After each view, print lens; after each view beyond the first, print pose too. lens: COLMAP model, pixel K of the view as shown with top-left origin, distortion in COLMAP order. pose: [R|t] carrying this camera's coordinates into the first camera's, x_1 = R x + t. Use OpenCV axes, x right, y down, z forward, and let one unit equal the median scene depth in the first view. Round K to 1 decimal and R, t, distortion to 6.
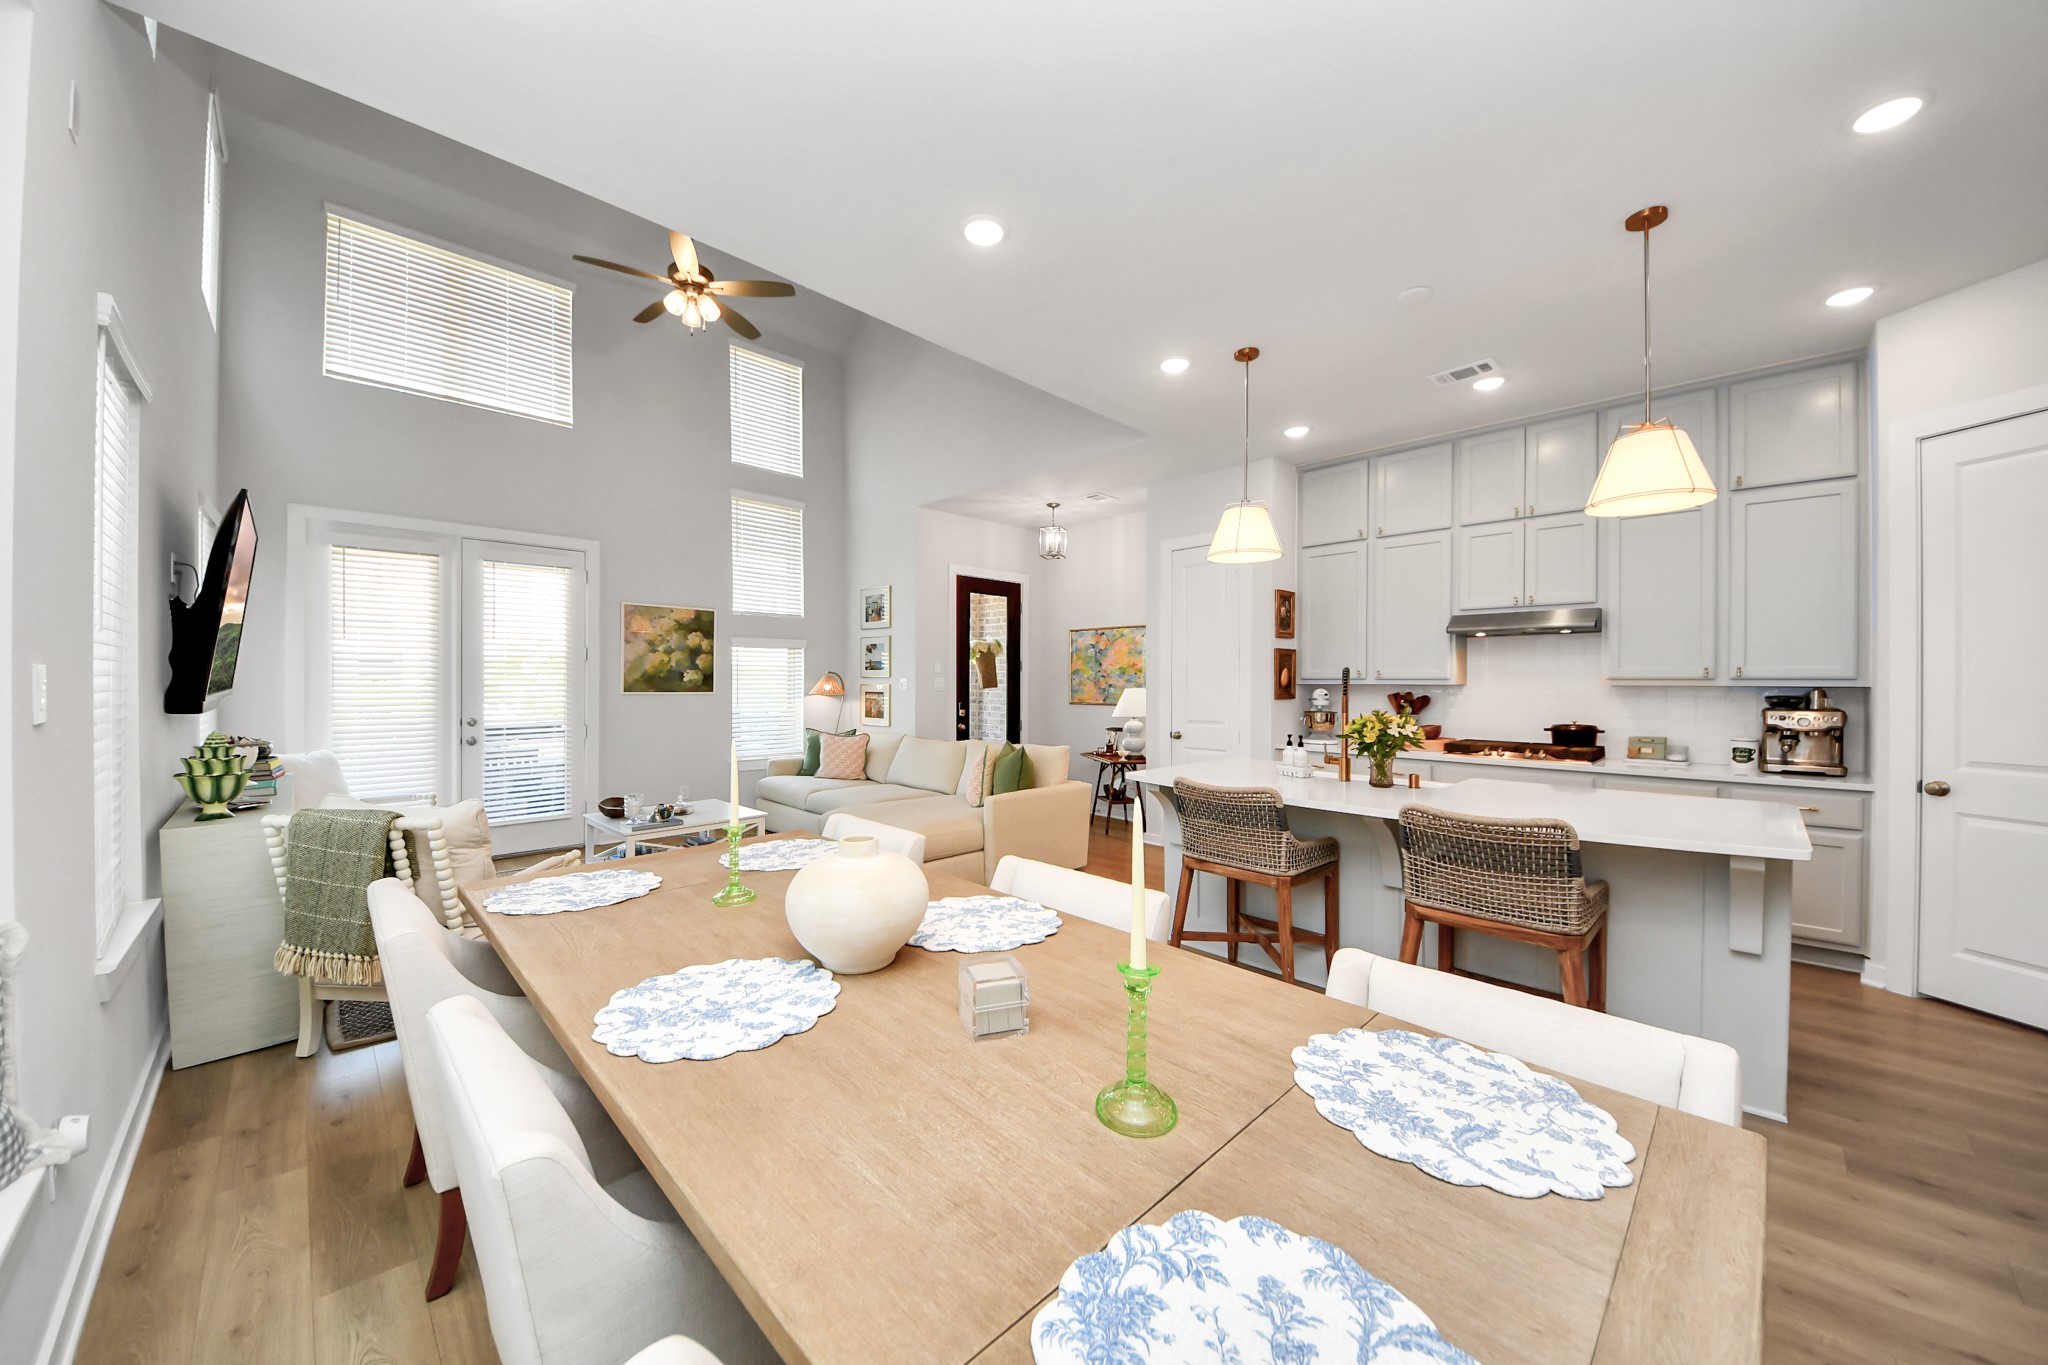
lens RADIAL K [[722.3, 0, 1012.4], [0, 722.3, 683.5], [0, 0, 1]] dist [0.039462, -0.023644]
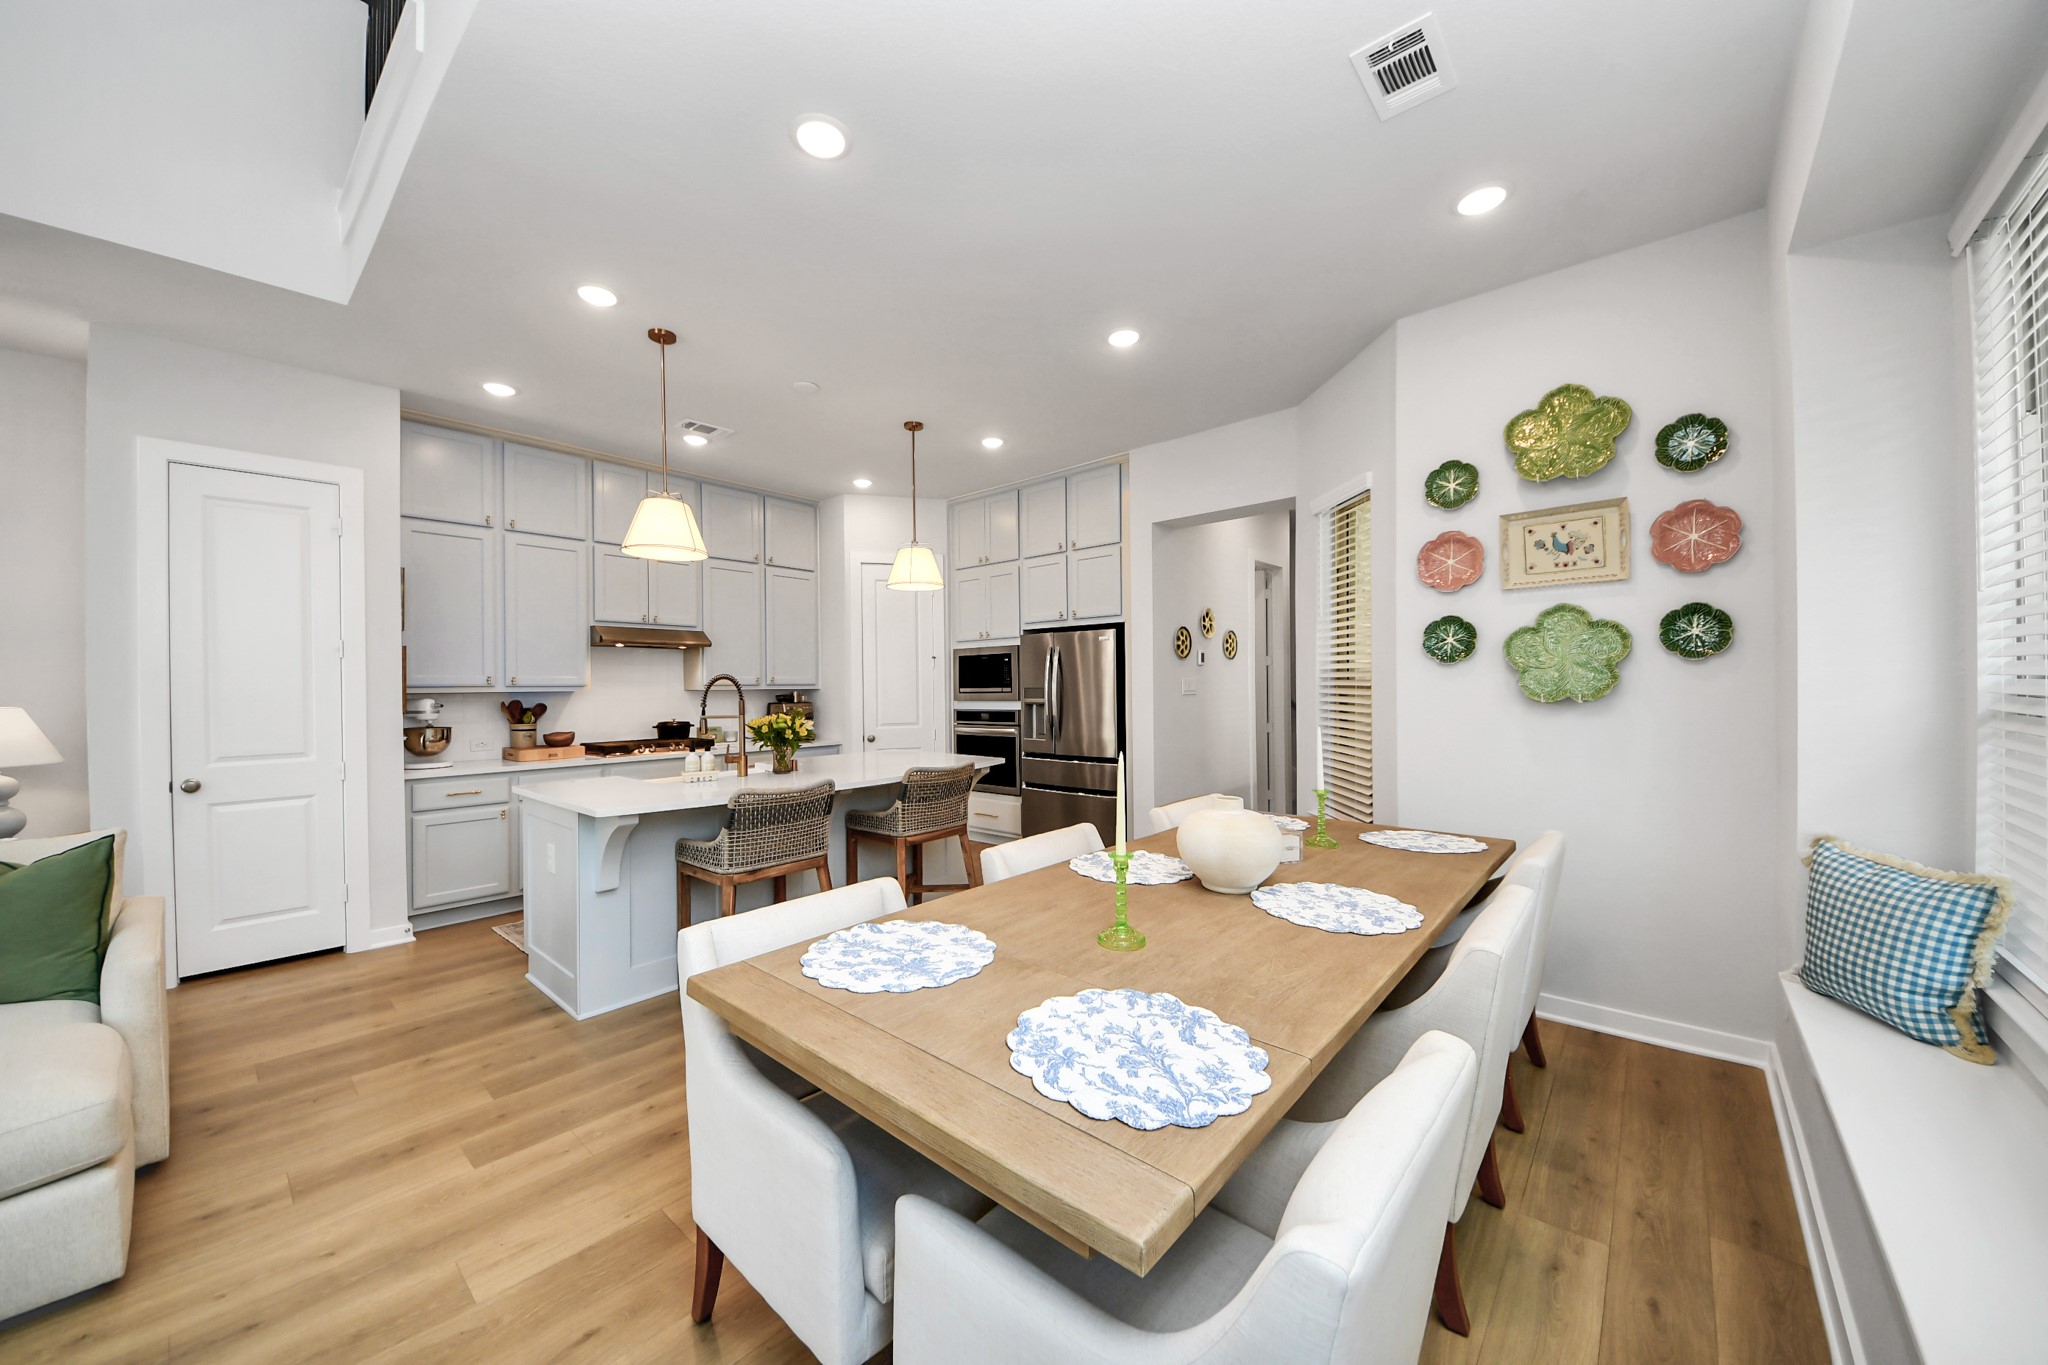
lens RADIAL K [[722.3, 0, 1012.4], [0, 722.3, 683.5], [0, 0, 1]] dist [0.039462, -0.023644]
pose [[-0.076705, -0.000123, 0.997054, -0.369597], [0.013871, 0.999903, 0.001191, -0.001368], [-0.996957, 0.013921, -0.076696, 0.361714]]
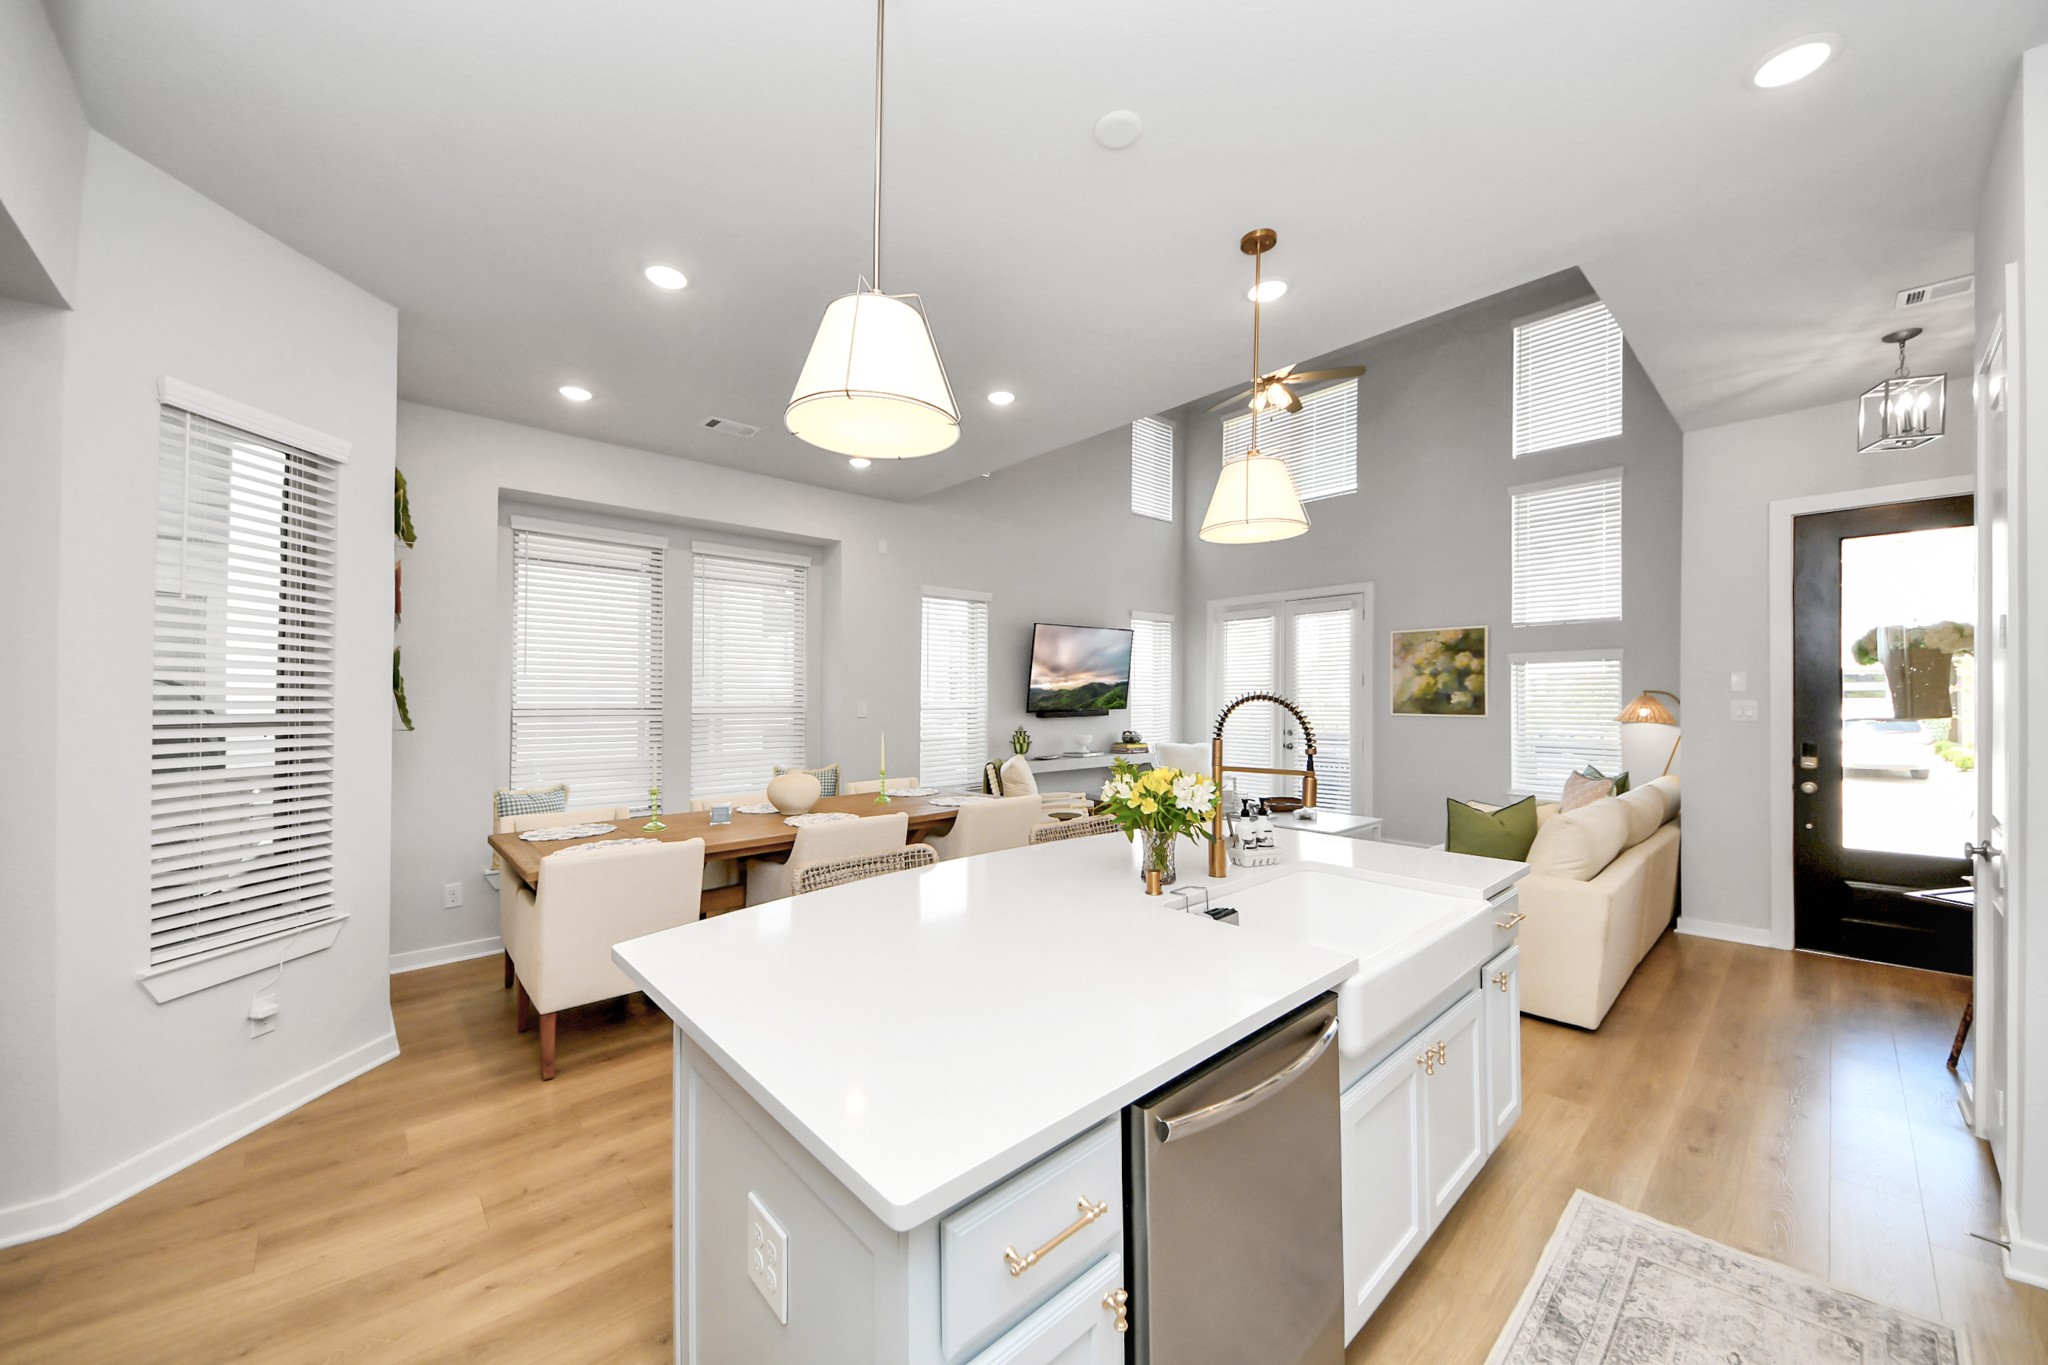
lens RADIAL K [[742.0, 0, 1018.9], [0, 742.0, 689.3], [0, 0, 1]] dist [0.015717, -0.016379]
pose [[-0.029914, -0.013754, -0.999458, 0.588015], [-0.001578, 0.999905, -0.013713, -0.007563], [0.999551, 0.001167, -0.029933, 0.460916]]
